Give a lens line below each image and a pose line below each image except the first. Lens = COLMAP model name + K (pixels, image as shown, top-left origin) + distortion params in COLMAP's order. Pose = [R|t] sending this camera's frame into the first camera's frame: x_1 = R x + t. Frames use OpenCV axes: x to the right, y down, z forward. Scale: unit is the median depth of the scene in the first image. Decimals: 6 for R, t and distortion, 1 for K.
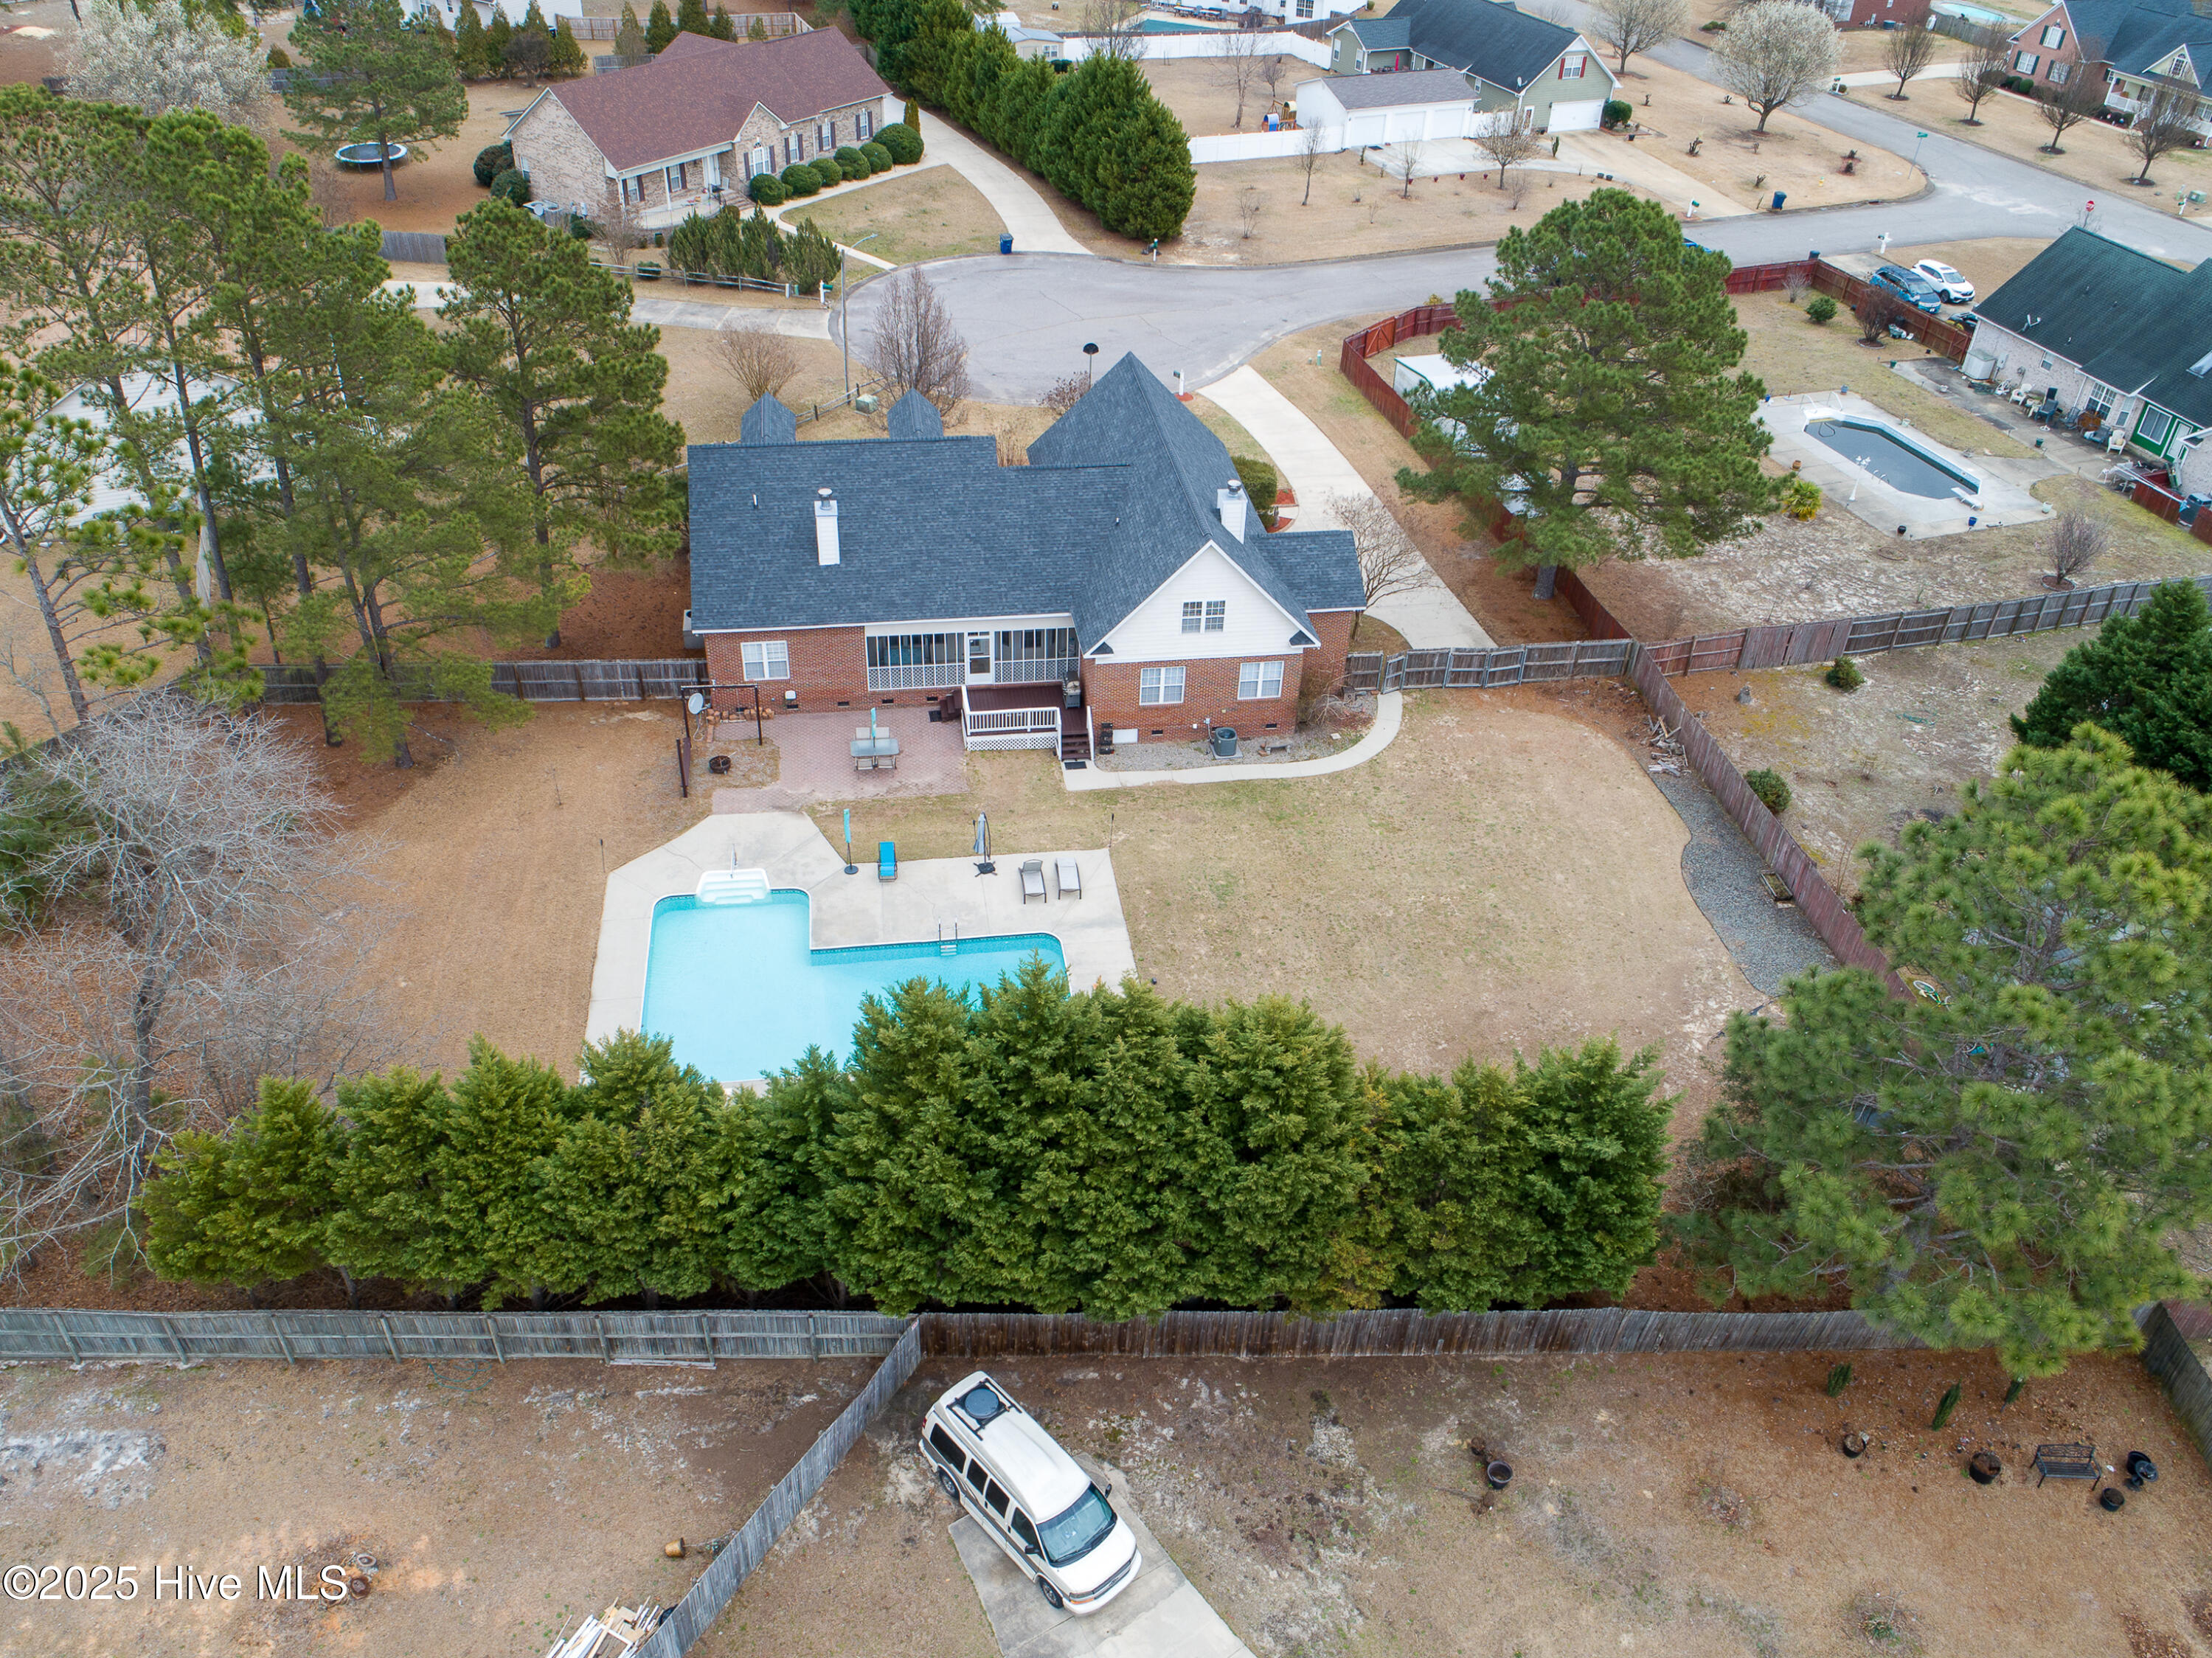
lens RADIAL K [[1682.8, 0, 1103.1], [0, 1682.8, 886.6], [0, 0, 1]] dist [-0.018445, 0.006642]
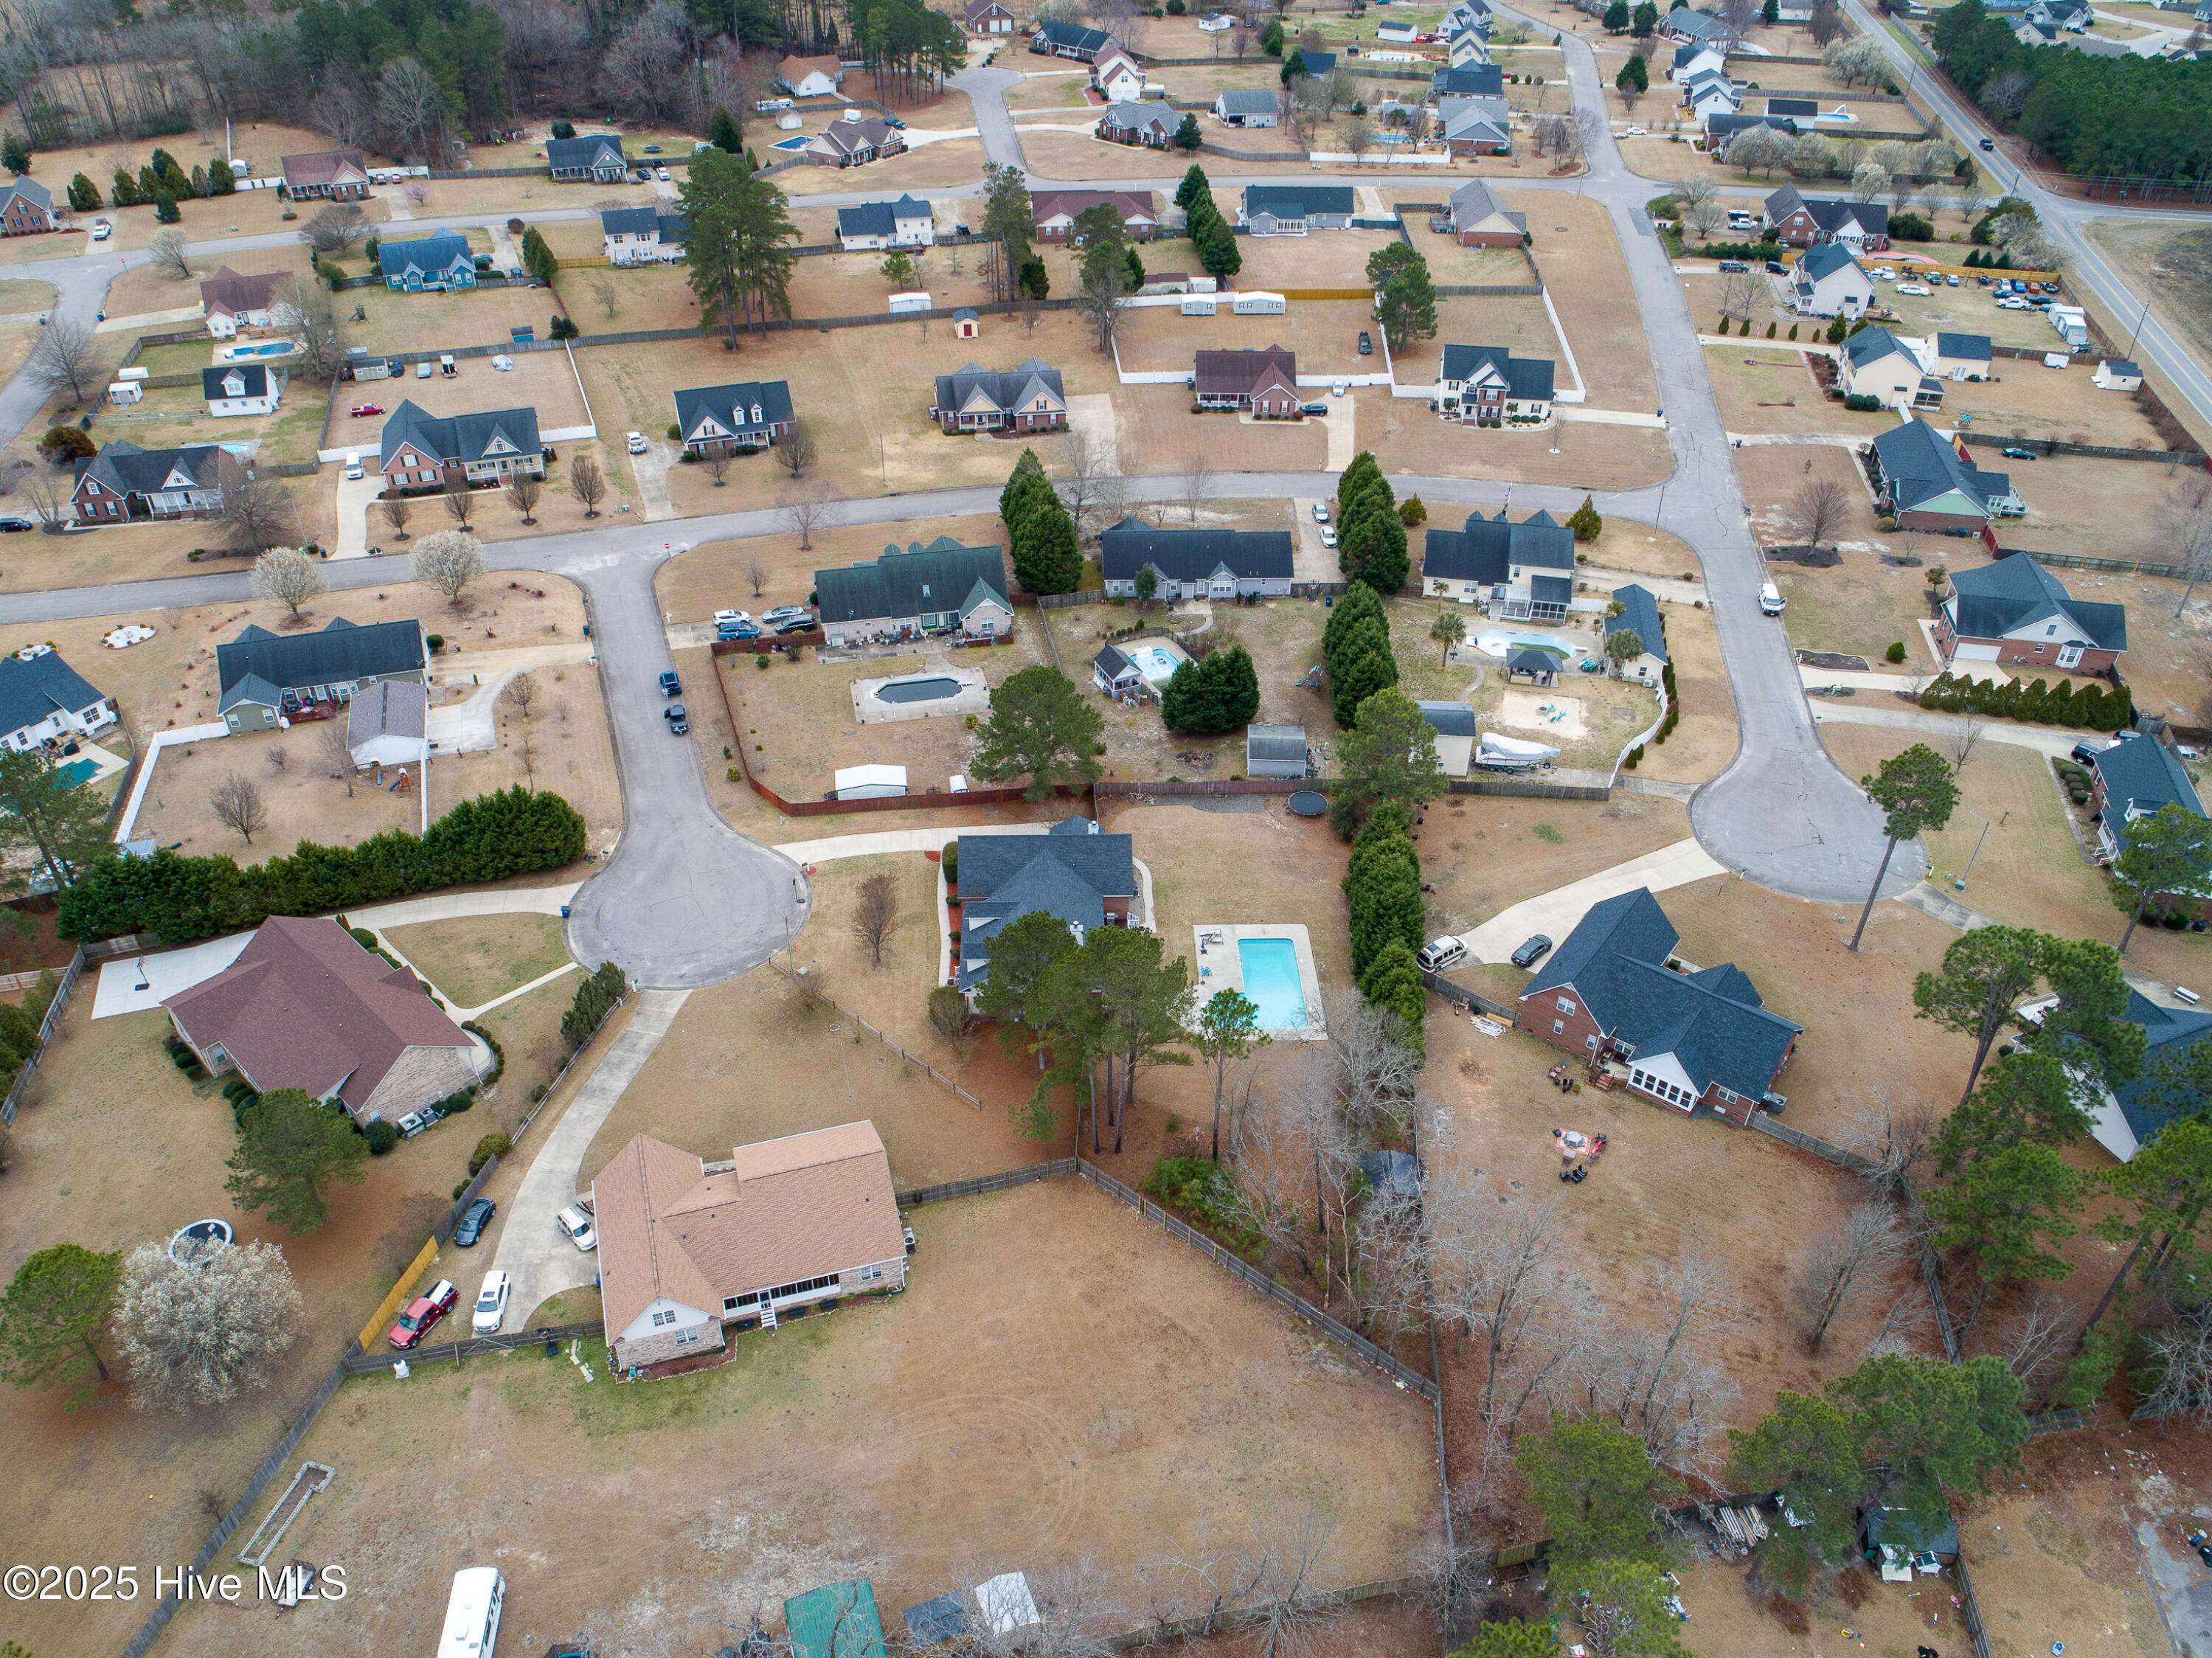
lens RADIAL K [[1682.8, 0, 1109.3], [0, 1682.8, 824.5], [0, 0, 1]] dist [-0.018445, 0.006642]
pose [[0.113680, -0.618428, 0.777575, -2.050849], [0.611587, 0.660346, 0.435780, -1.411830], [-0.782968, 0.426015, 0.453291, -0.276428]]
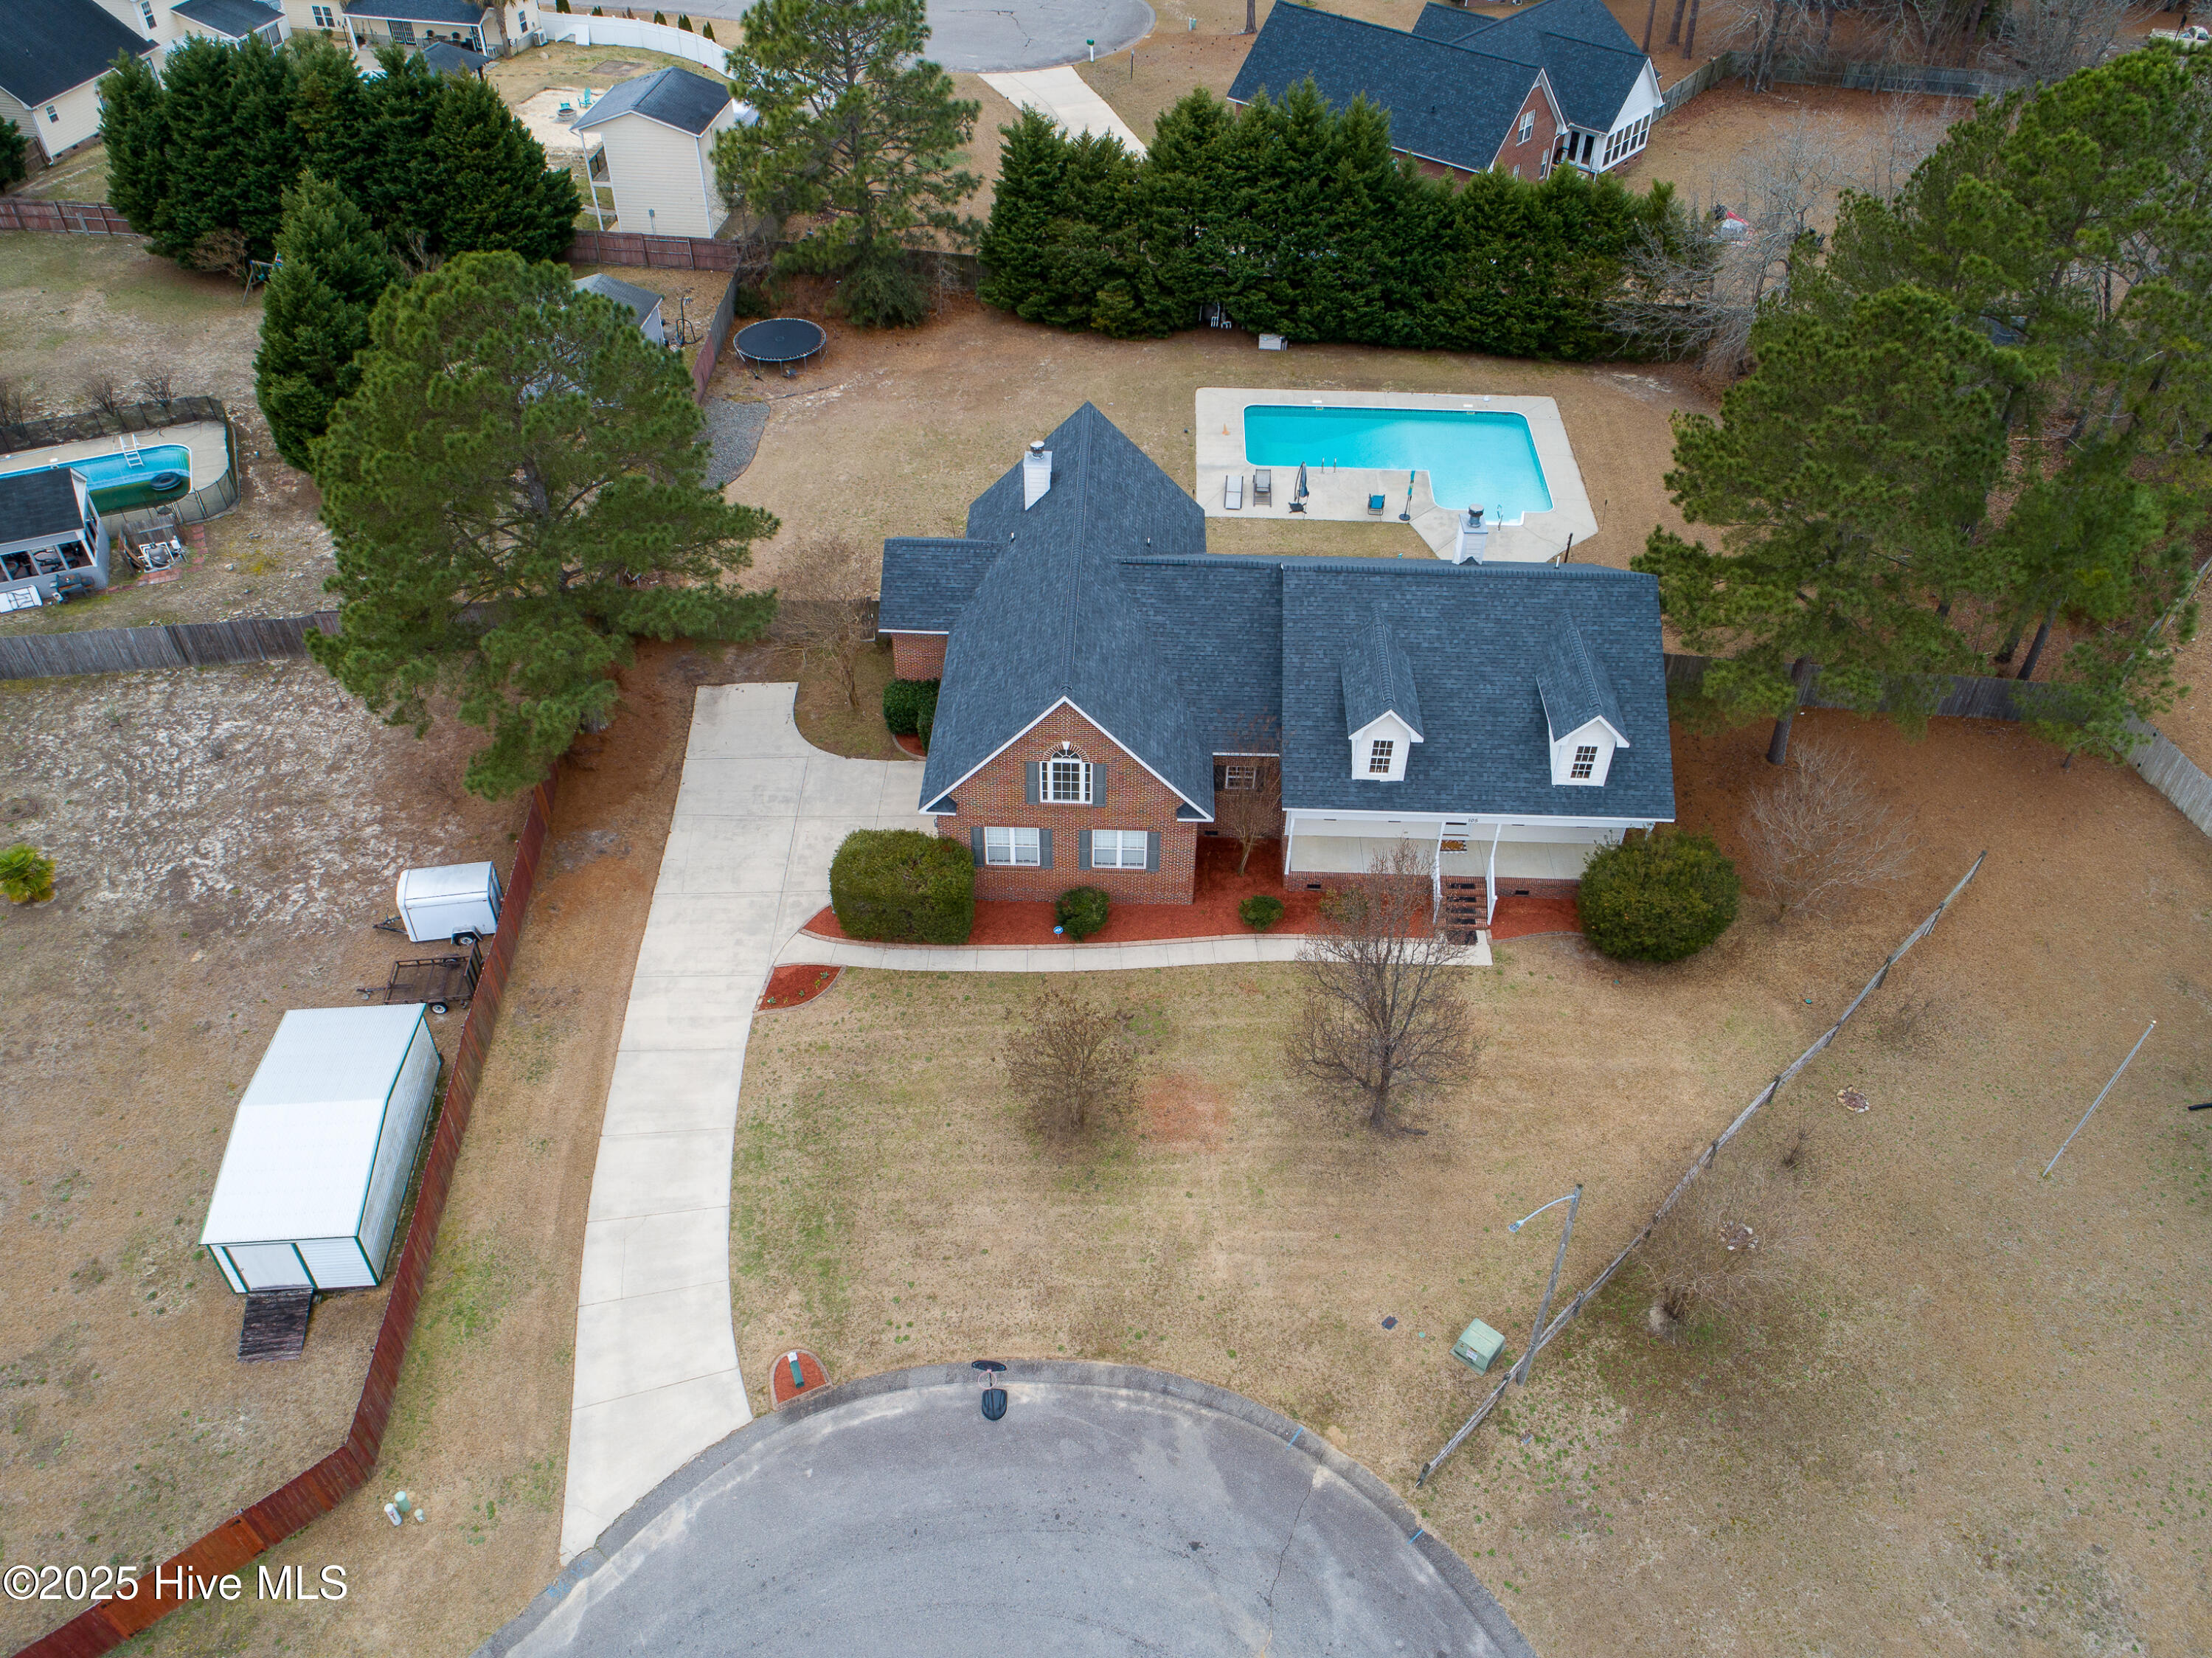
lens RADIAL K [[1682.8, 0, 1103.8], [0, 1682.8, 823.0], [0, 0, 1]] dist [-0.018445, 0.006642]
pose [[-0.982751, -0.150362, 0.107660, -0.089822], [0.081385, 0.171108, 0.981885, -1.105389], [-0.166060, 0.973711, -0.155920, 1.322034]]
